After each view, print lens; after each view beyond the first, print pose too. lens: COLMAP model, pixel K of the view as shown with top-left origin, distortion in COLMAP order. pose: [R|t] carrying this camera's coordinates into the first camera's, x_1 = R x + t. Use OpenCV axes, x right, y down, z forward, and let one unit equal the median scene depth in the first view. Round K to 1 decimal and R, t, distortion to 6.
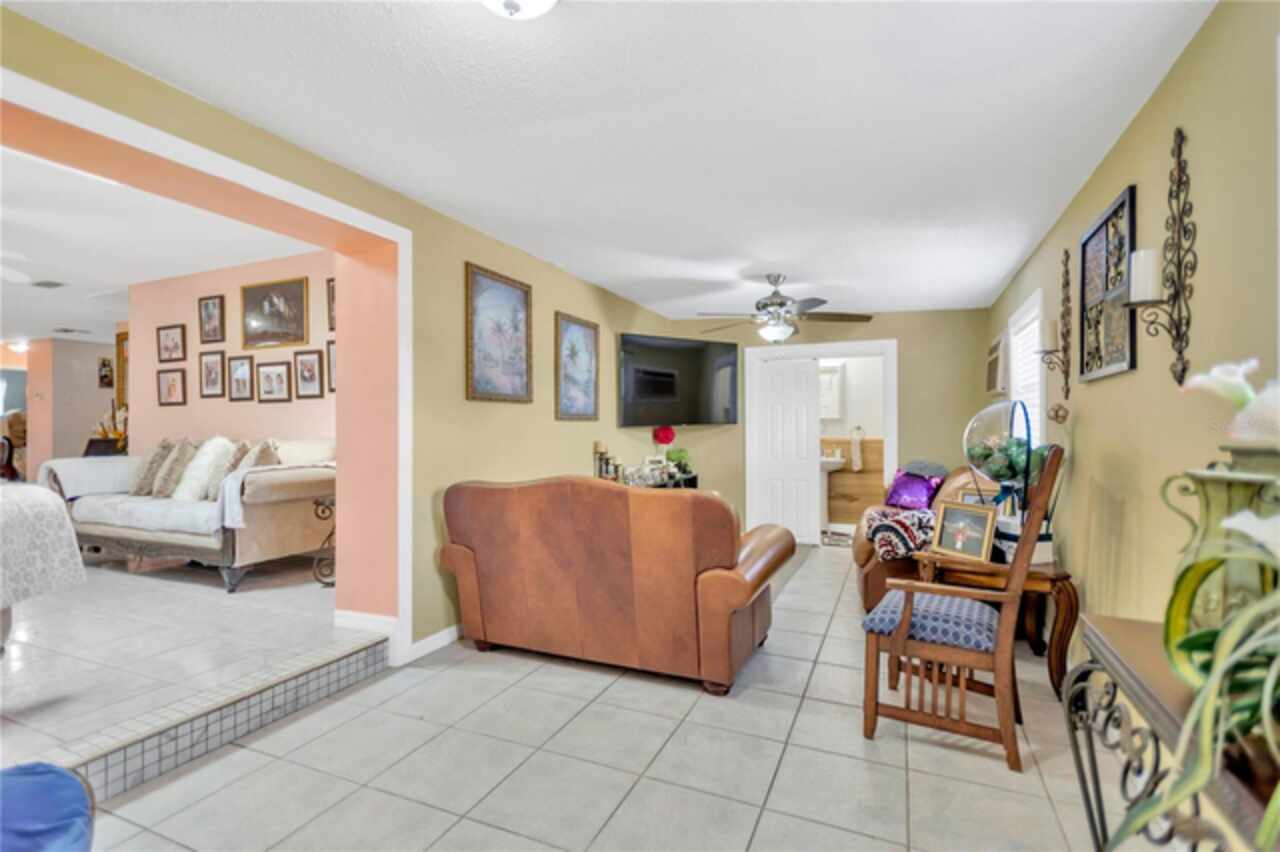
lens RADIAL K [[594.1, 0, 640.0], [0, 594.1, 426.0], [0, 0, 1]] dist [0.011913, -0.000650]
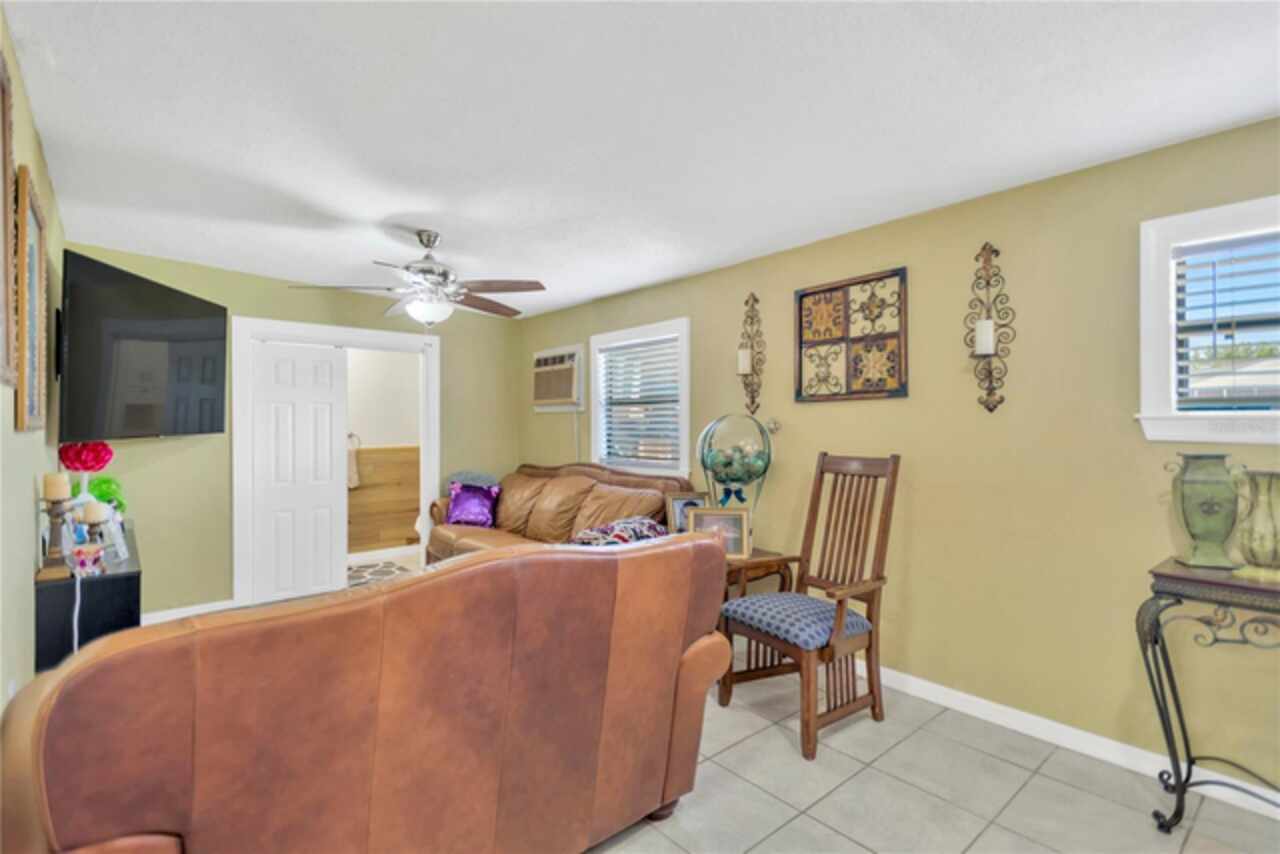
lens RADIAL K [[606.1, 0, 640.0], [0, 606.1, 427.0], [0, 0, 1]] dist [0.011948, -0.001027]
pose [[0.433177, -0.002943, 0.901304, -0.334727], [0.003703, 0.999992, 0.001485, -0.012880], [-0.901301, 0.002695, 0.433184, 0.428697]]
